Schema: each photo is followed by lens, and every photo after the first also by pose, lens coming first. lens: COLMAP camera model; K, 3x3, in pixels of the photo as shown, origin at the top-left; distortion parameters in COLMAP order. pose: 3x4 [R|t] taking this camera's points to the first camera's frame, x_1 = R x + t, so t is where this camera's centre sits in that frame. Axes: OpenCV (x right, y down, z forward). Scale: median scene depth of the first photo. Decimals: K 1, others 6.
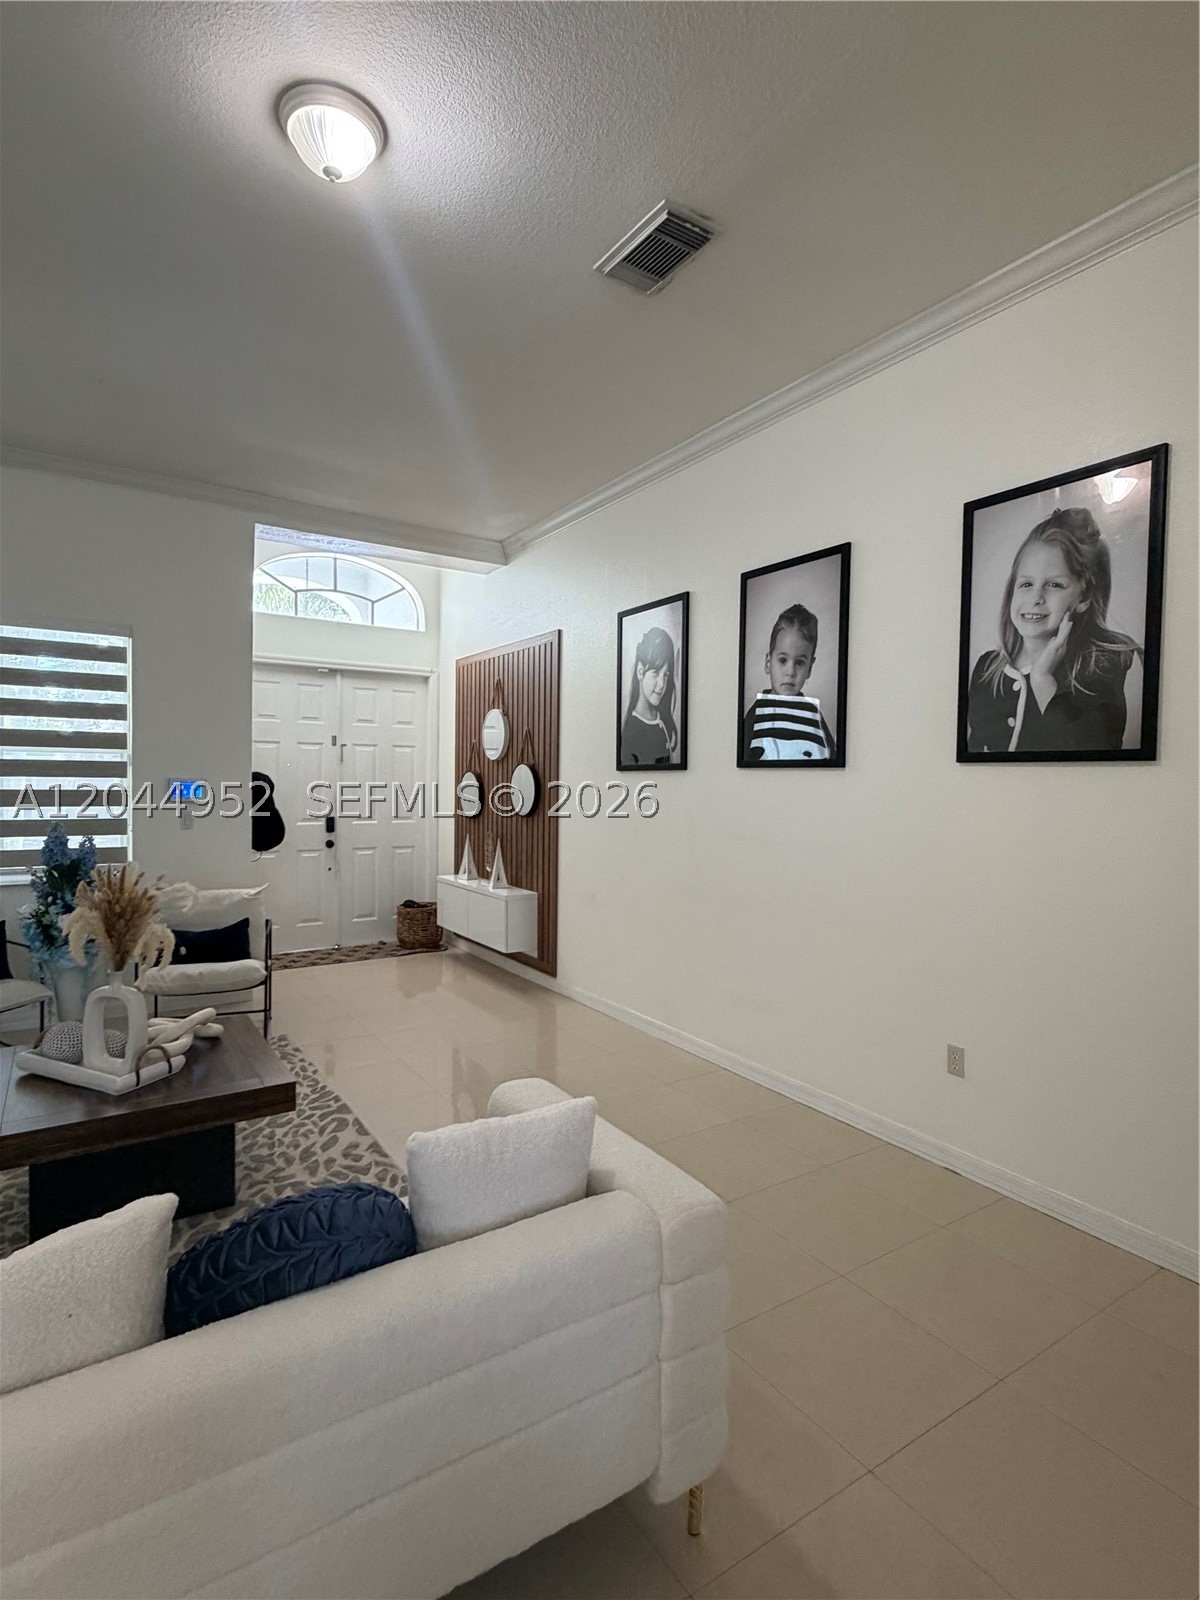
lens RADIAL K [[812.6, 0, 596.0], [0, 812.6, 811.5], [0, 0, 1]] dist [-0.003035, 0.000311]
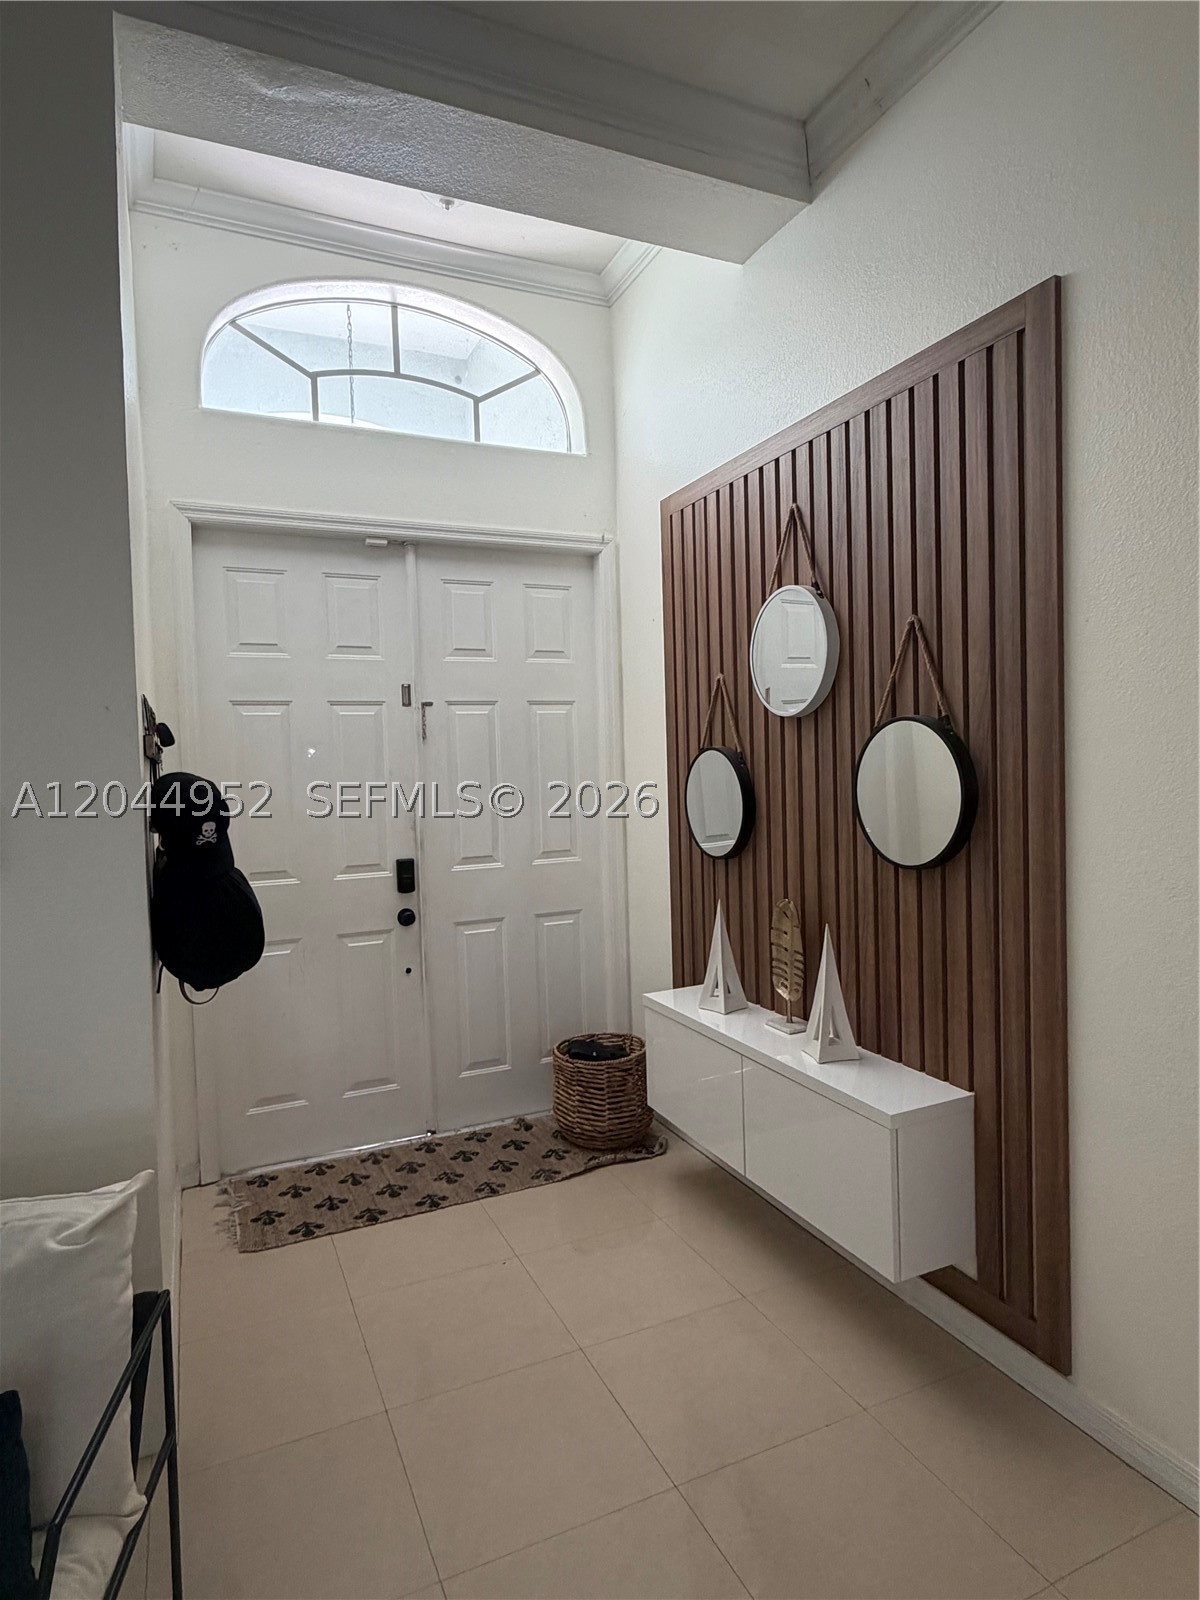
lens RADIAL K [[921.1, 0, 600.0], [0, 921.1, 793.5], [0, 0, 1]] dist [0.004293, 0.000435]
pose [[0.988698, -0.038099, -0.144996, -0.145571], [0.037974, 0.999272, -0.003630, -0.026238], [0.145029, -0.001917, 0.989426, 0.518558]]
